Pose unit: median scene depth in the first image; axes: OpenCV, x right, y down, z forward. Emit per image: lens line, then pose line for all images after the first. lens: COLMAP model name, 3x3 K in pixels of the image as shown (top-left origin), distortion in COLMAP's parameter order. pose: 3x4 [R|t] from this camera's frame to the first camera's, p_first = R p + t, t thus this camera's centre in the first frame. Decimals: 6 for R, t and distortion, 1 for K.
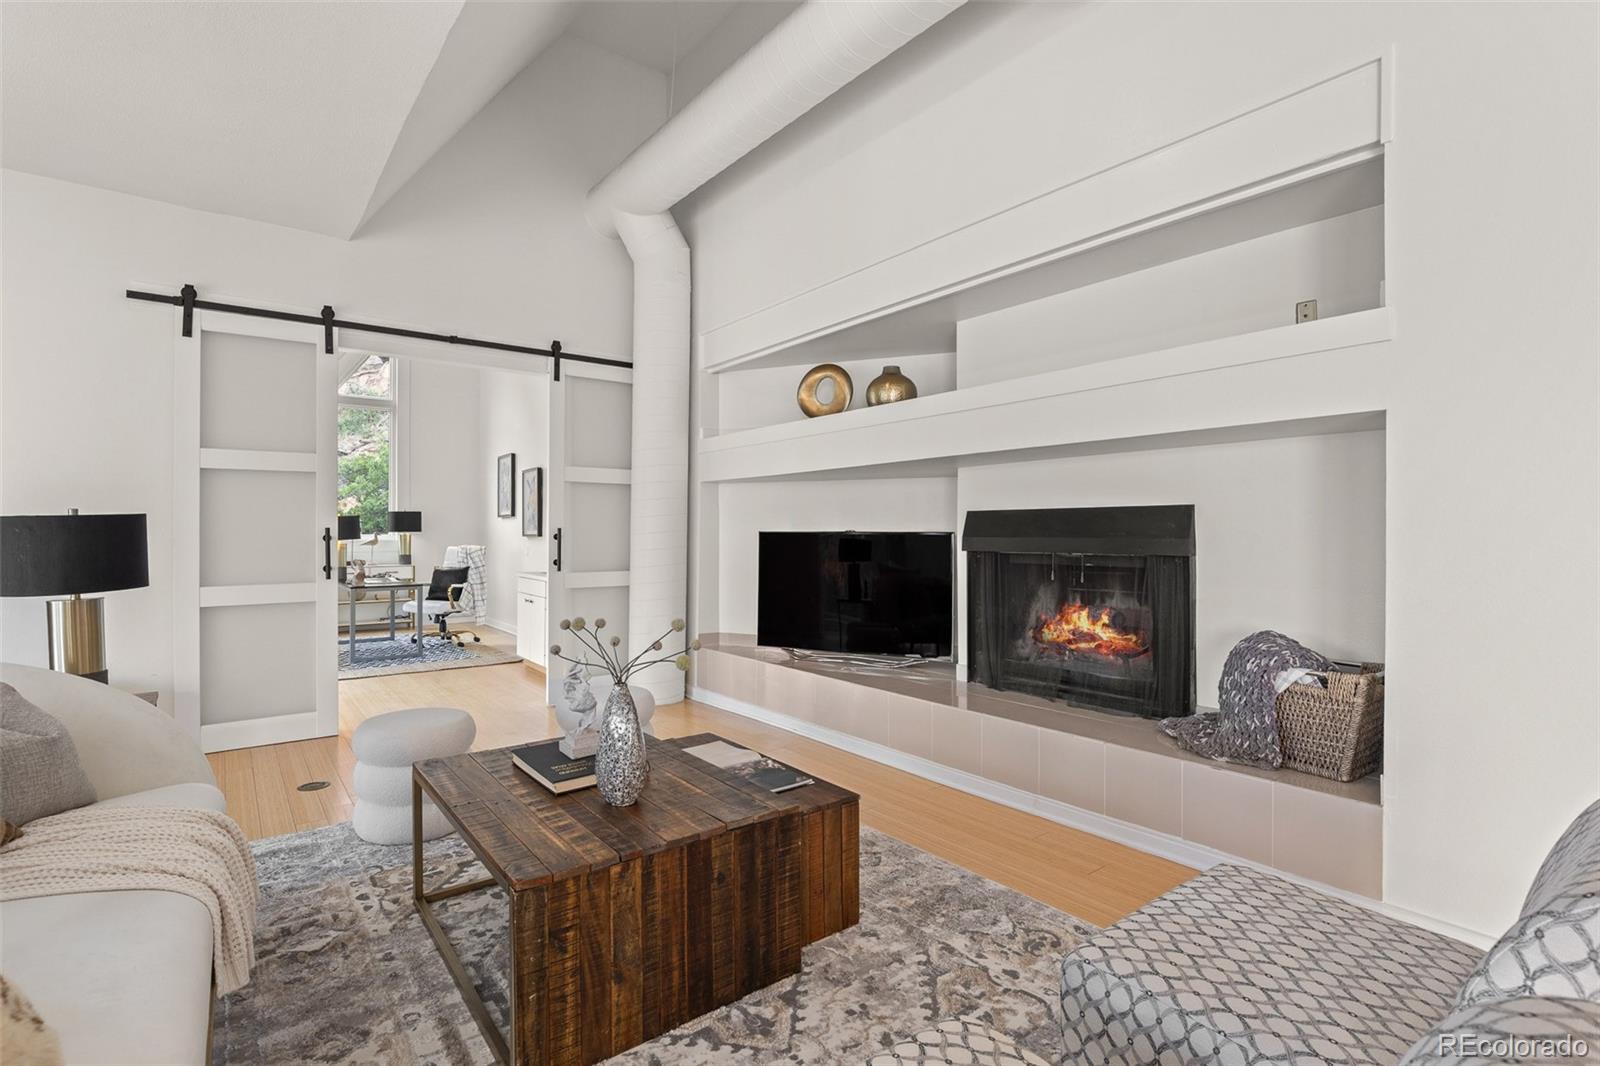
lens RADIAL K [[736.1, 0, 800.0], [0, 736.1, 532.6], [0, 0, 1]] dist [-0.011670, 0.001644]
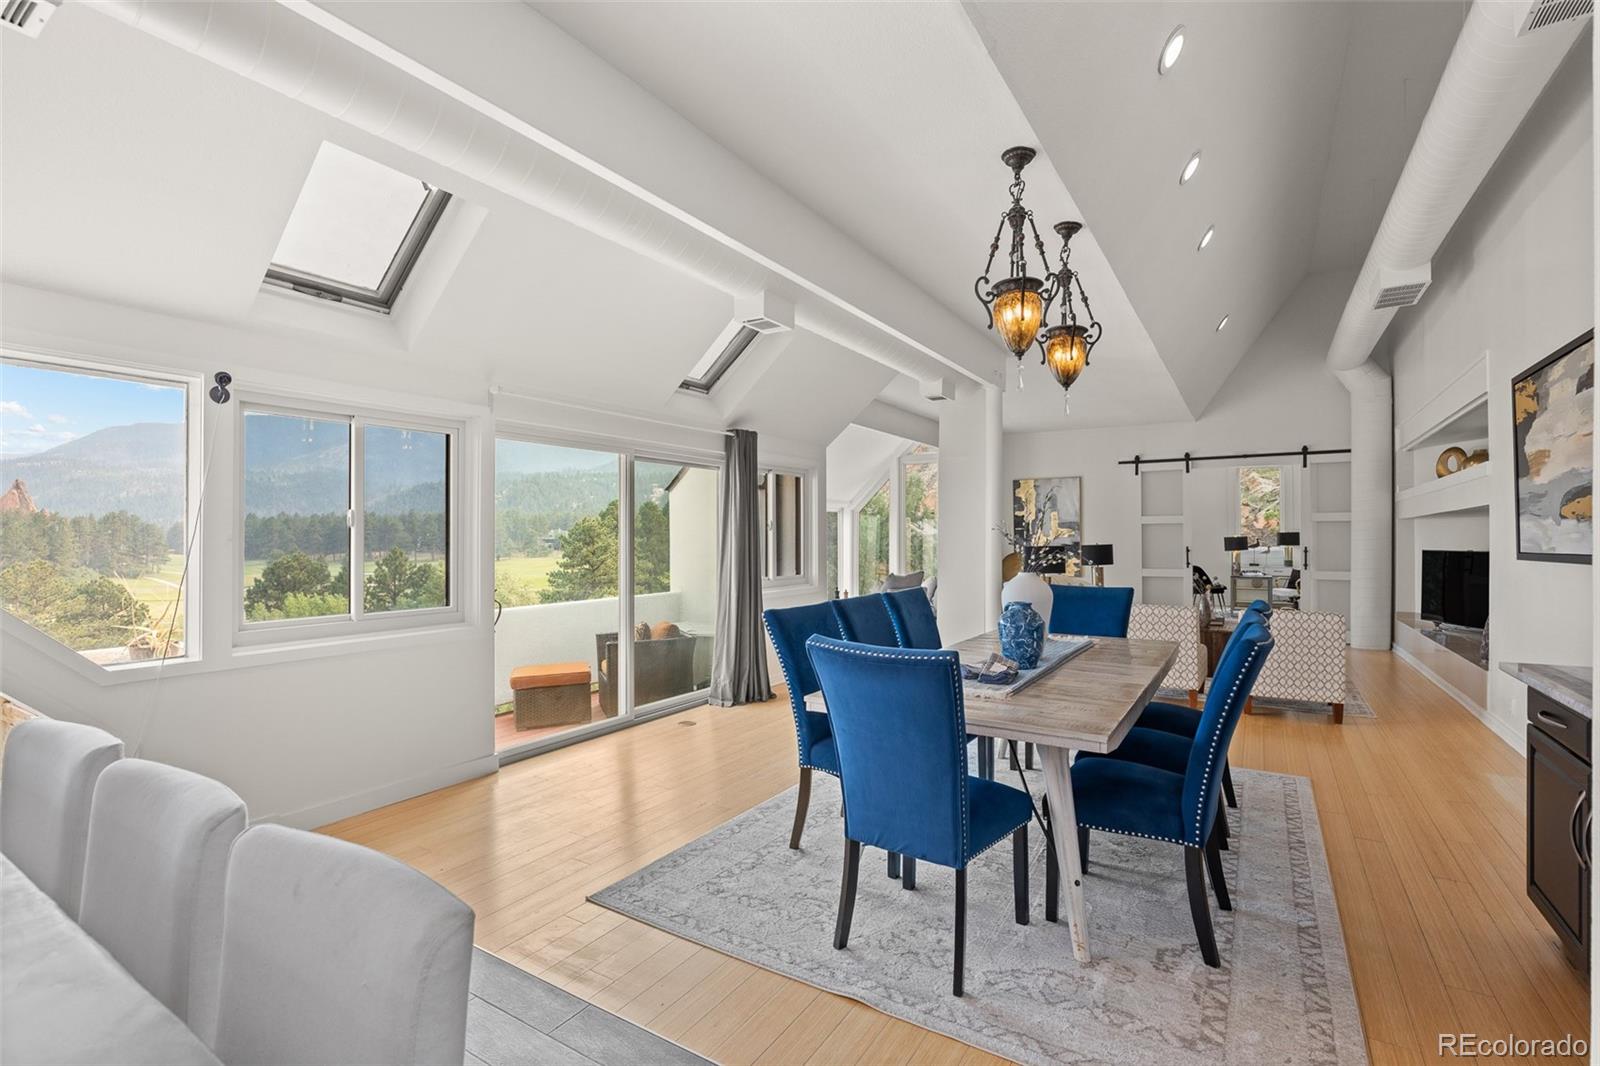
lens RADIAL K [[736.1, 0, 804.3], [0, 736.1, 533.4], [0, 0, 1]] dist [-0.011670, 0.001644]
pose [[0.333302, -0.007852, -0.942787, 1.004848], [-0.000840, 0.999962, -0.008626, -0.021932], [0.942820, 0.003667, 0.333283, -0.819625]]
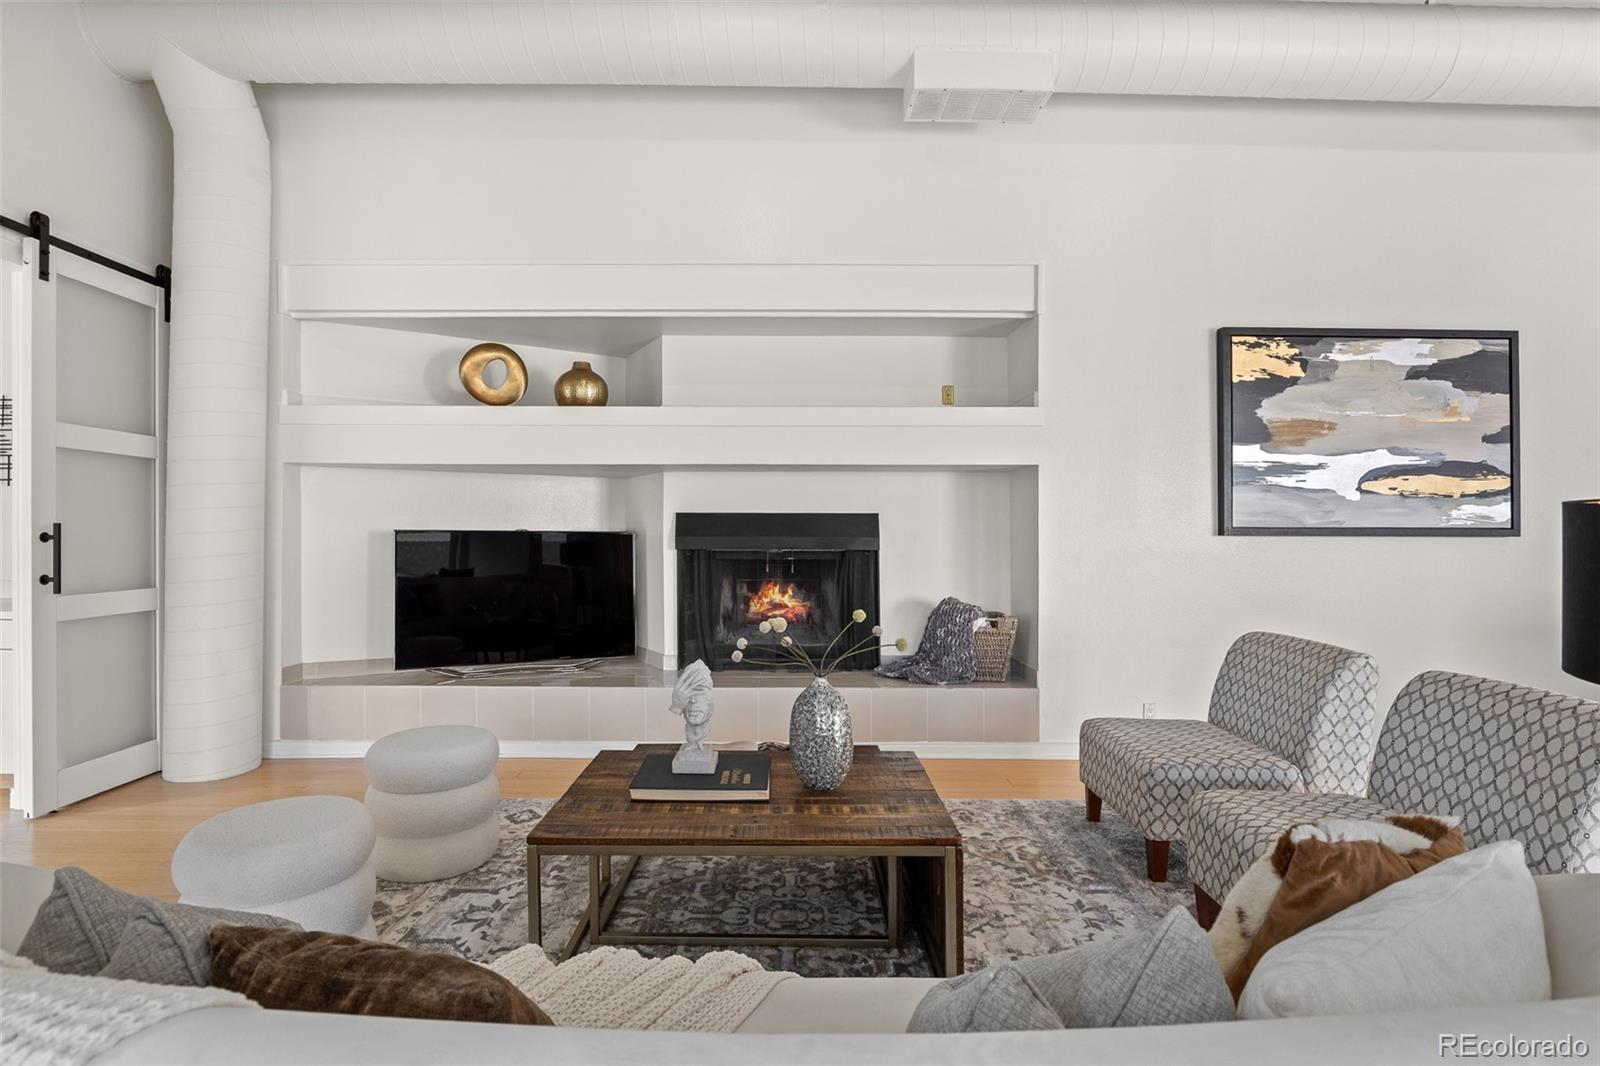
lens RADIAL K [[744.9, 0, 807.0], [0, 744.9, 534.5], [0, 0, 1]] dist [-0.017109, 0.000025]
pose [[0.625438, 0.002170, 0.780271, -0.409908], [-0.004492, 0.999990, 0.000820, 0.000635], [-0.780261, -0.004018, 0.625442, 0.131585]]
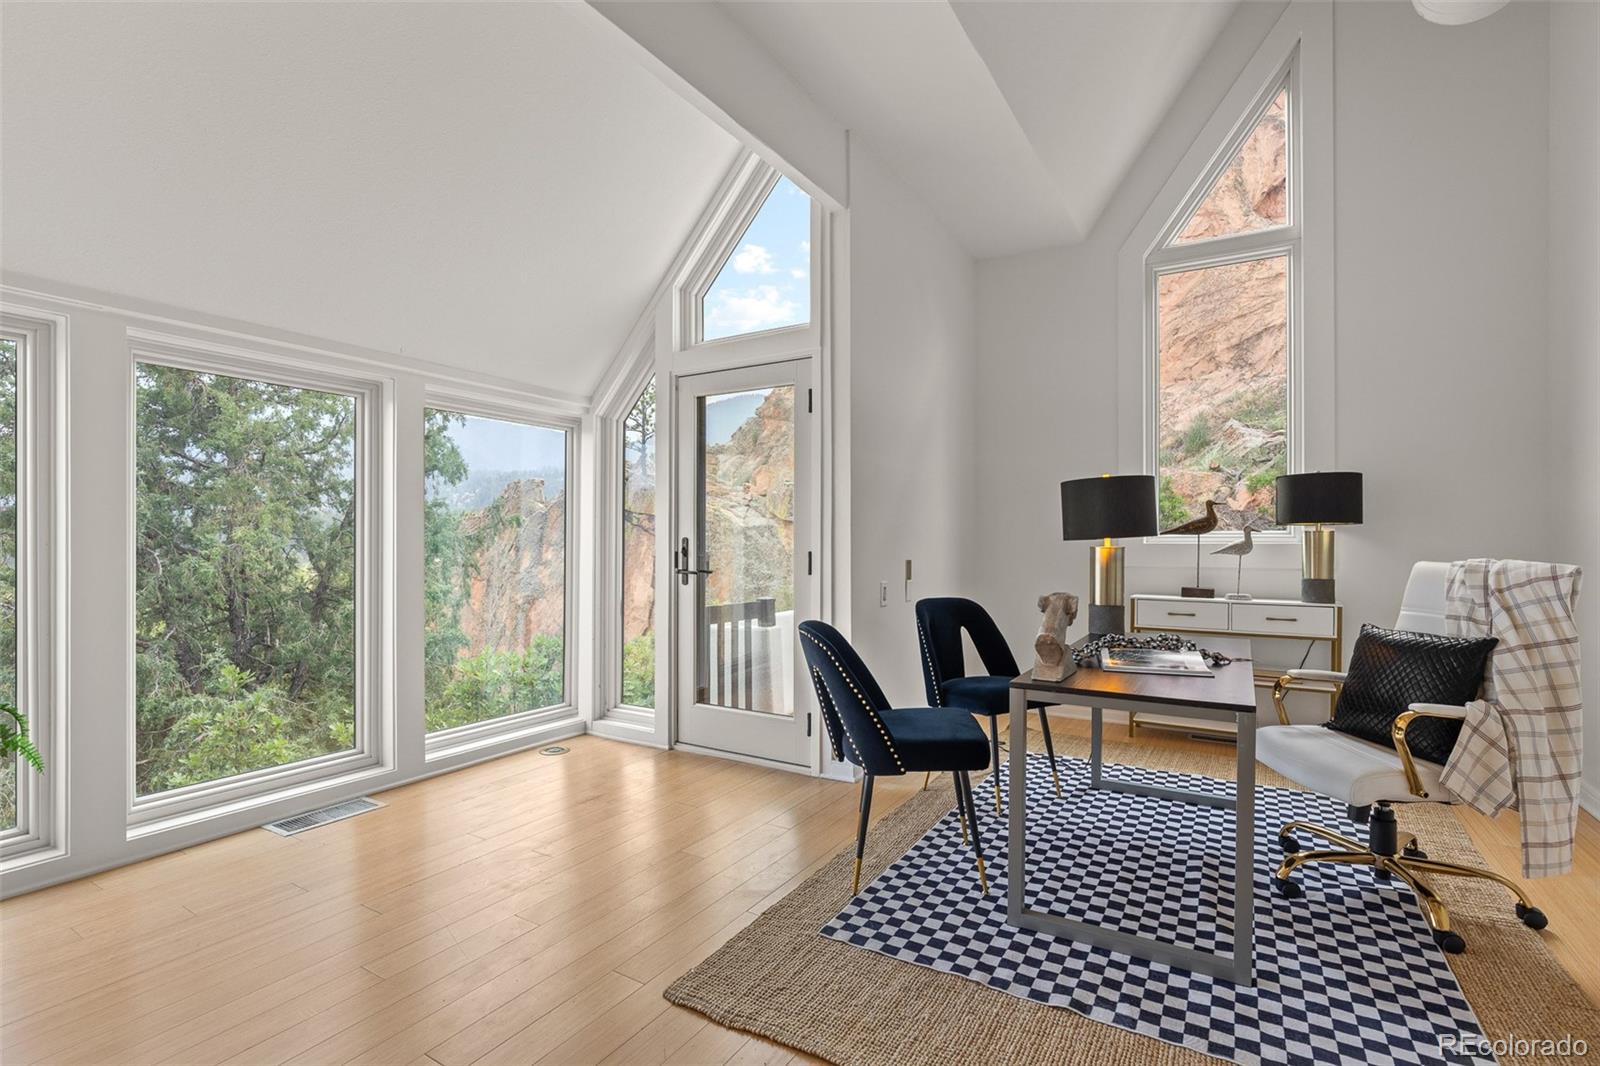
lens RADIAL K [[736.1, 0, 812.4], [0, 736.1, 537.7], [0, 0, 1]] dist [-0.011670, 0.001644]
pose [[0.349919, -0.001849, -0.936778, -0.448506], [-0.007136, 0.999964, -0.004640, 0.018954], [0.936753, 0.008309, 0.349893, 1.046191]]
